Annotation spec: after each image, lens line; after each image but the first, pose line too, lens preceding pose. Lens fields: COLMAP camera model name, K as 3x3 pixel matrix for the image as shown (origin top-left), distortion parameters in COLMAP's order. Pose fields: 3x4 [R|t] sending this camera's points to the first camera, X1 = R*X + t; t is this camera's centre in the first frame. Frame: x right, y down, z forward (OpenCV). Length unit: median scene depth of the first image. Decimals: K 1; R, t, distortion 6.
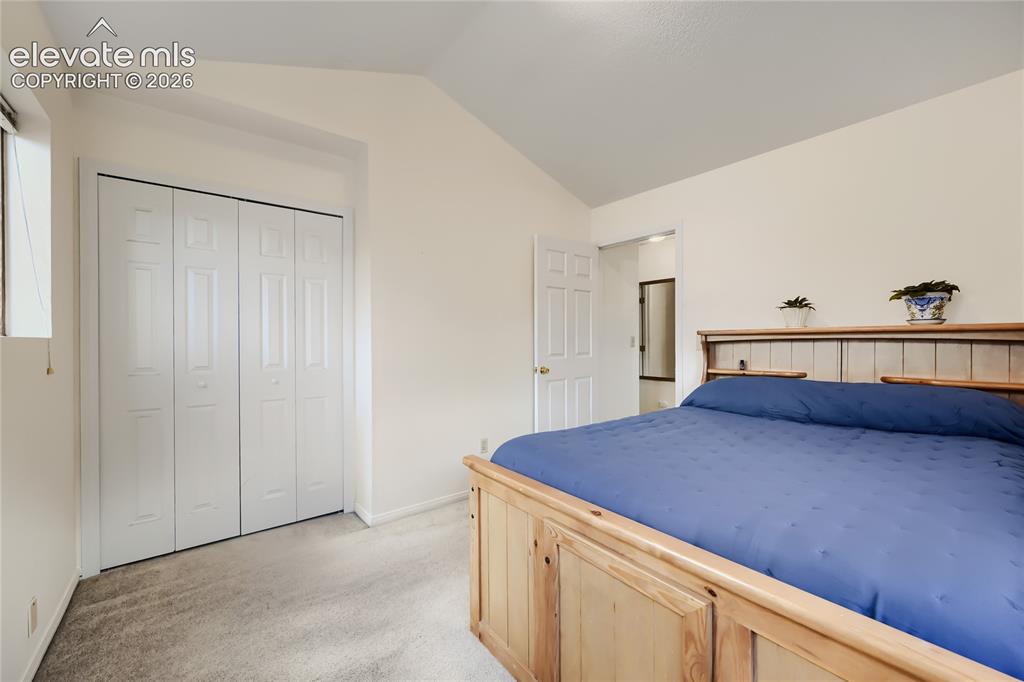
lens RADIAL K [[400.2, 0, 508.9], [0, 400.2, 338.9], [0, 0, 1]] dist [-0.000123, 0.000044]
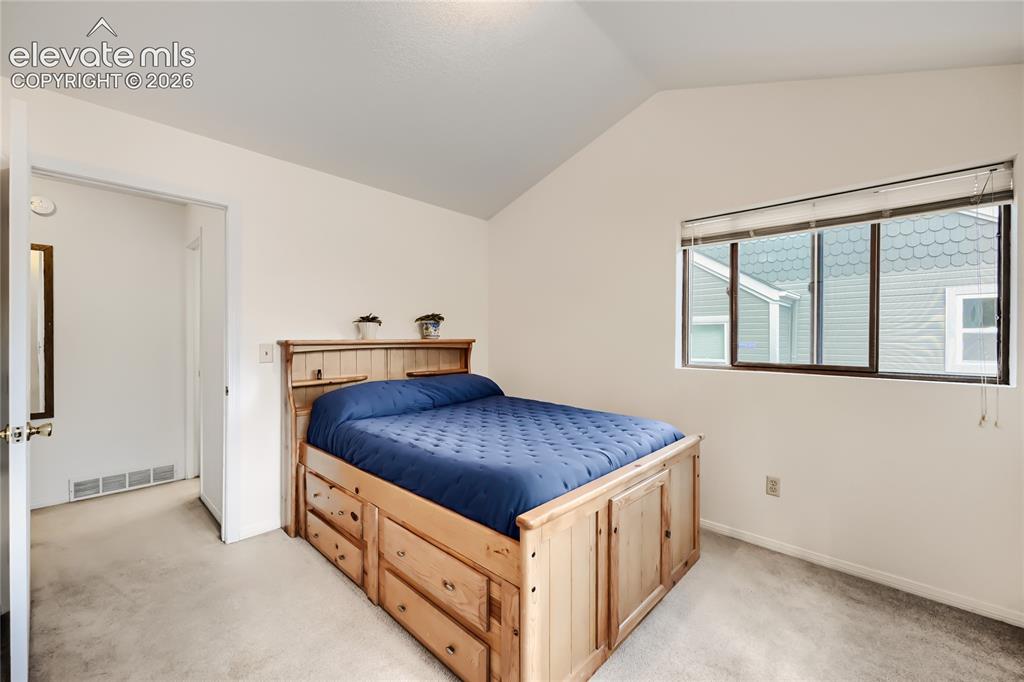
lens RADIAL K [[400.2, 0, 509.6], [0, 400.2, 342.4], [0, 0, 1]] dist [-0.000123, 0.000044]
pose [[-0.147071, 0.000556, 0.989126, -0.565491], [0.002507, 0.999997, -0.000189, -0.016820], [-0.989123, 0.002451, -0.147072, 0.790590]]
